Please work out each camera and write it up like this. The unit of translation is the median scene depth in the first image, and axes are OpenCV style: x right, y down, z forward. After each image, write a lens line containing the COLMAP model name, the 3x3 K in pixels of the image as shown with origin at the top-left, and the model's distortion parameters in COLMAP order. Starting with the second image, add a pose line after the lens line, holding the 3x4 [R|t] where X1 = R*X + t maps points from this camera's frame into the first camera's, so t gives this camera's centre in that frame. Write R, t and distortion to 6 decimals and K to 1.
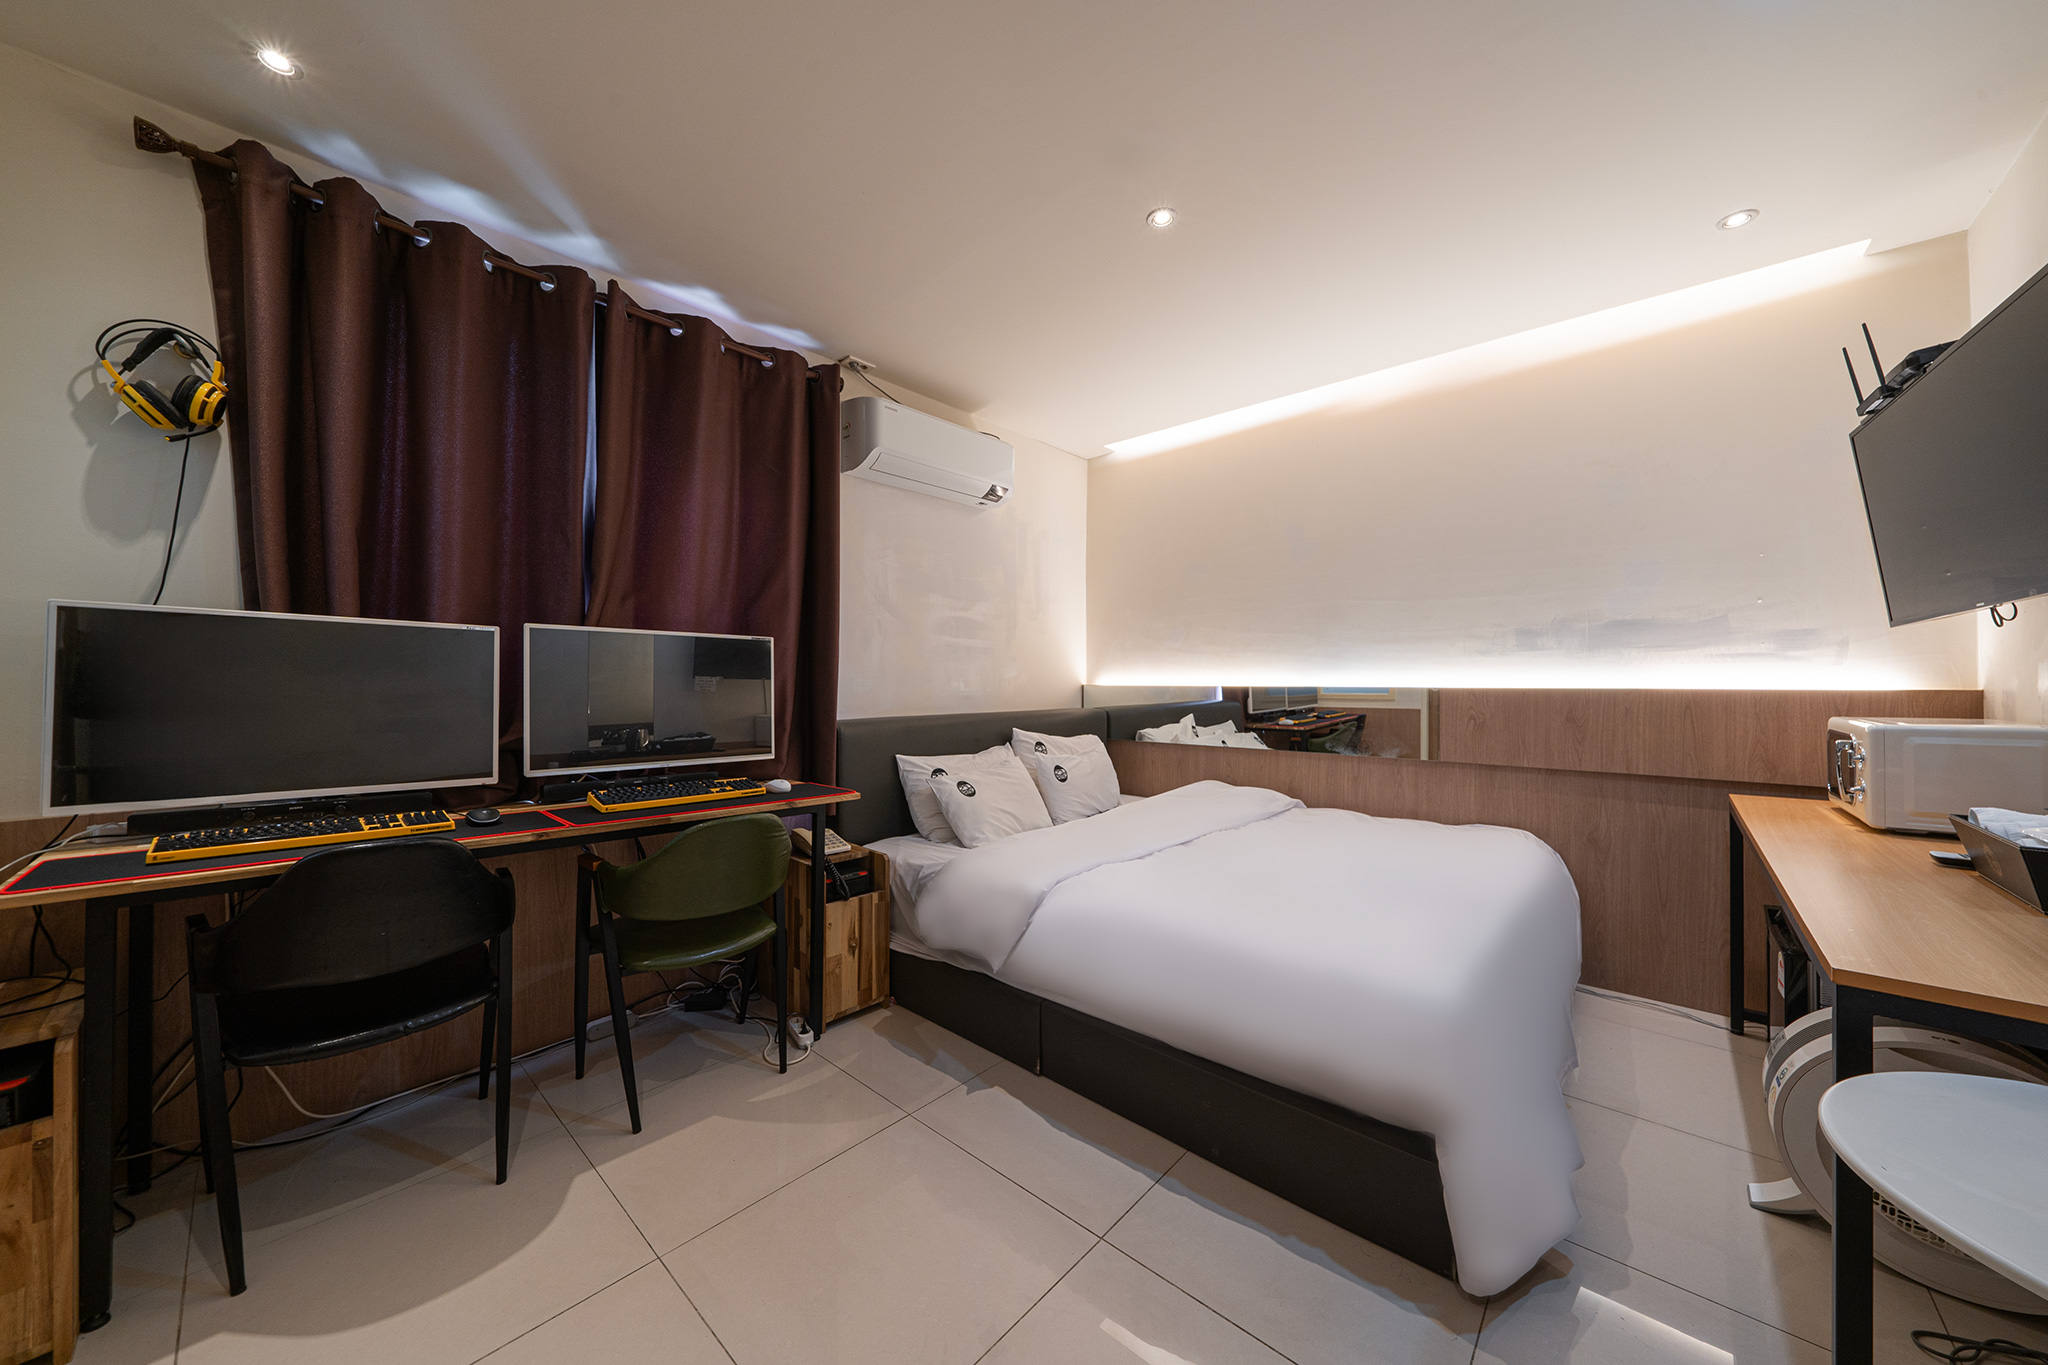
lens RADIAL K [[693.0, 0, 1024.0], [0, 693.0, 682.5], [0, 0, 1]] dist [-0.001669, -0.000300]
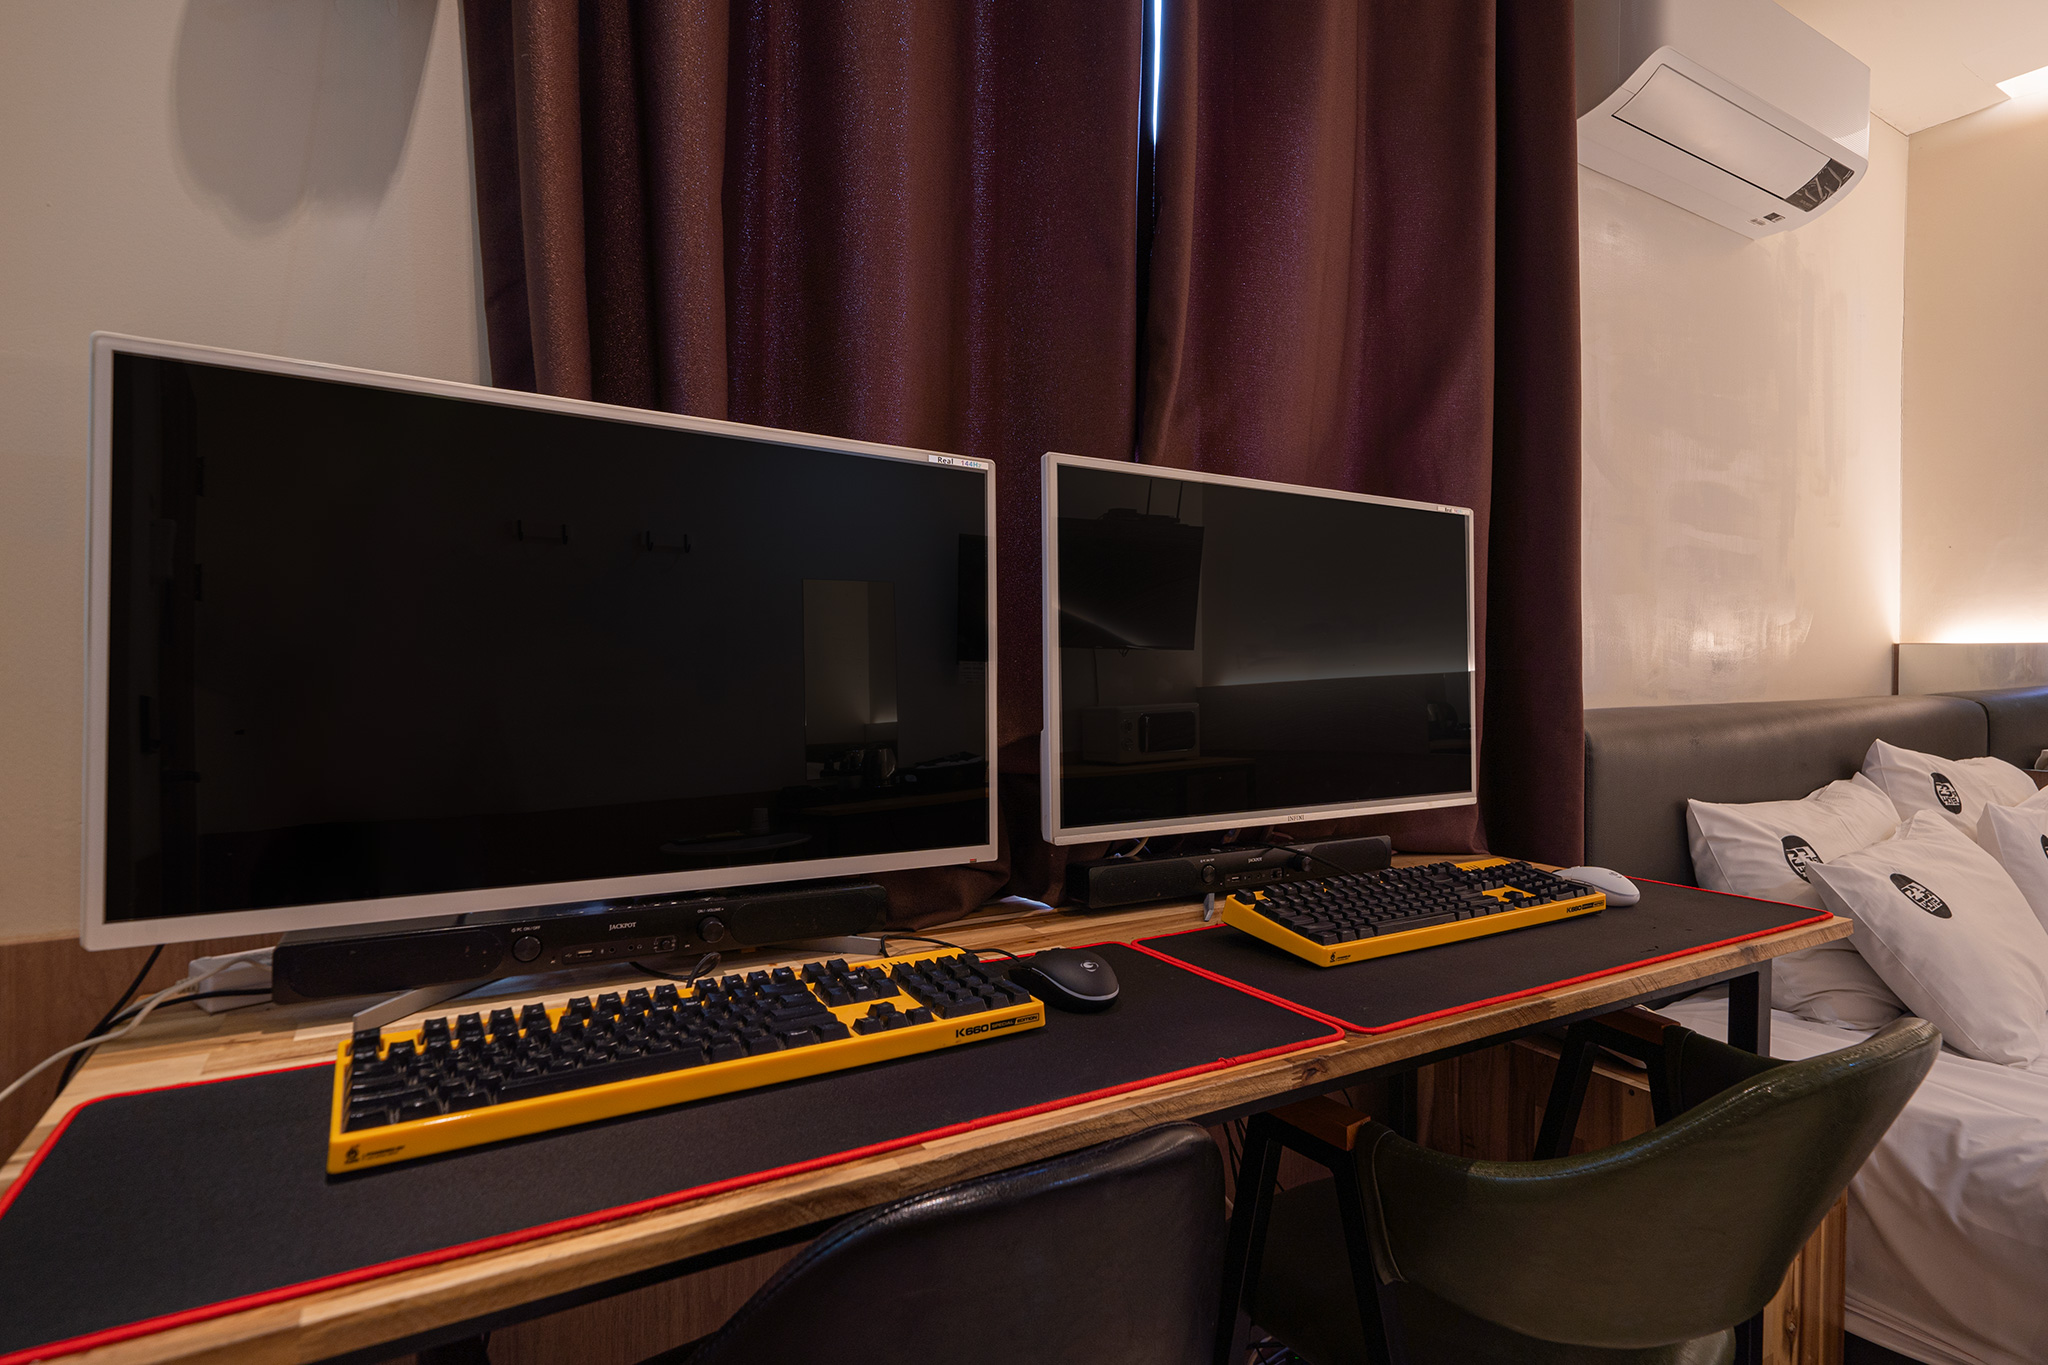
lens RADIAL K [[1017.3, 0, 1024.0], [0, 1017.3, 682.5], [0, 0, 1]] dist [0.000534, -0.000967]
pose [[0.963445, 0.007412, -0.267804, -0.414893], [-0.001985, 0.999787, 0.020530, 0.023379], [0.267899, -0.019248, 0.963255, 0.316988]]
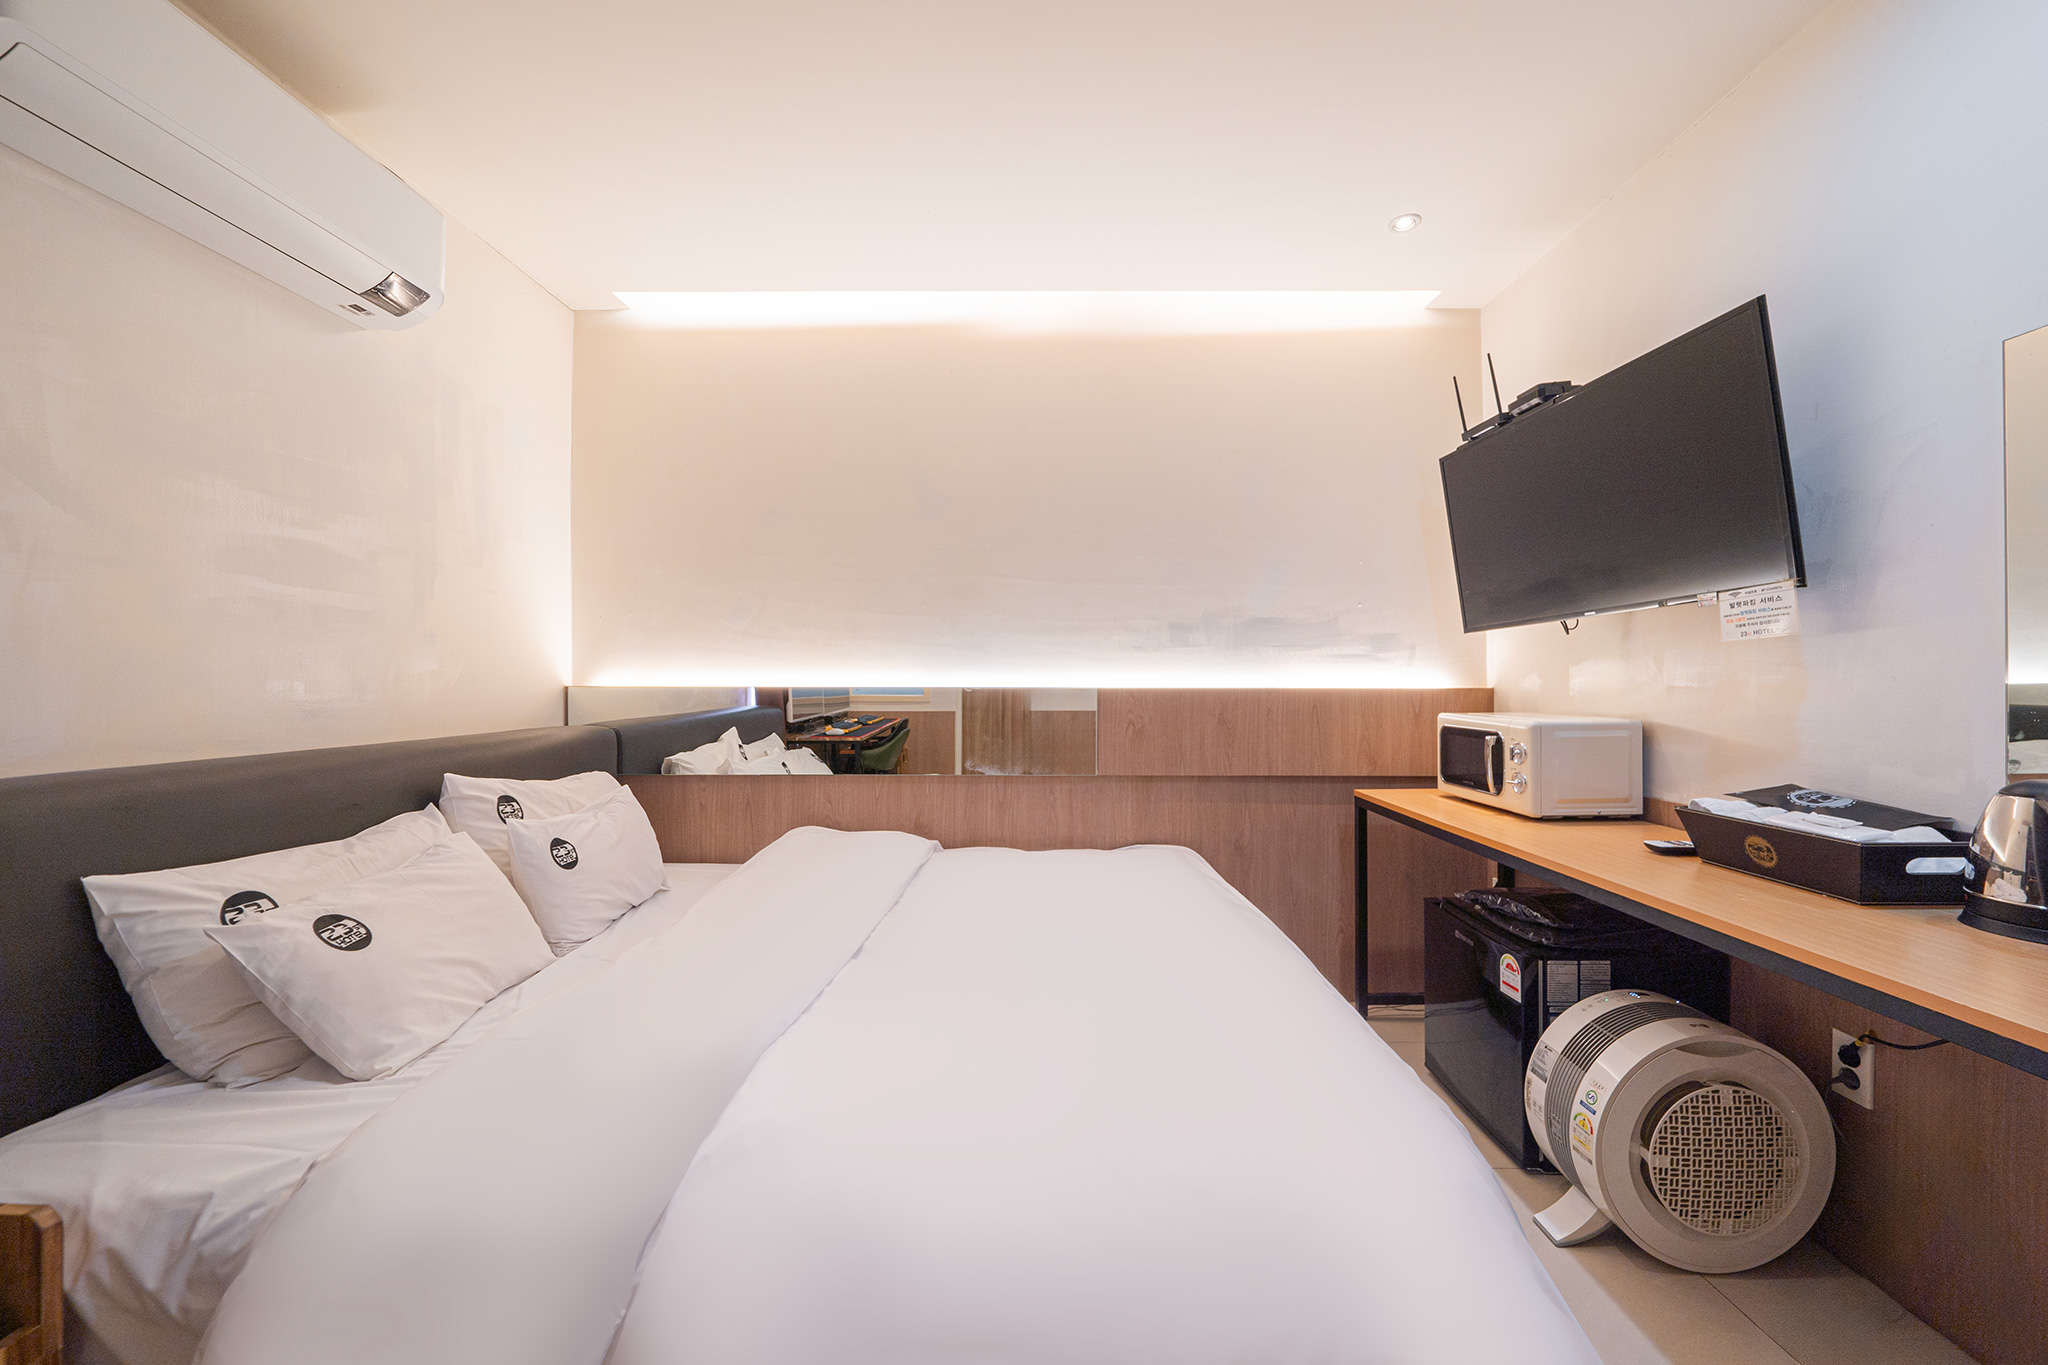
lens RADIAL K [[756.3, 0, 1024.0], [0, 756.3, 682.5], [0, 0, 1]] dist [-0.002071, -0.000032]
pose [[0.744948, -0.000633, 0.667123, -0.080437], [0.000747, 1.000000, 0.000115, 0.000290], [-0.667123, 0.000413, 0.744948, 0.373595]]
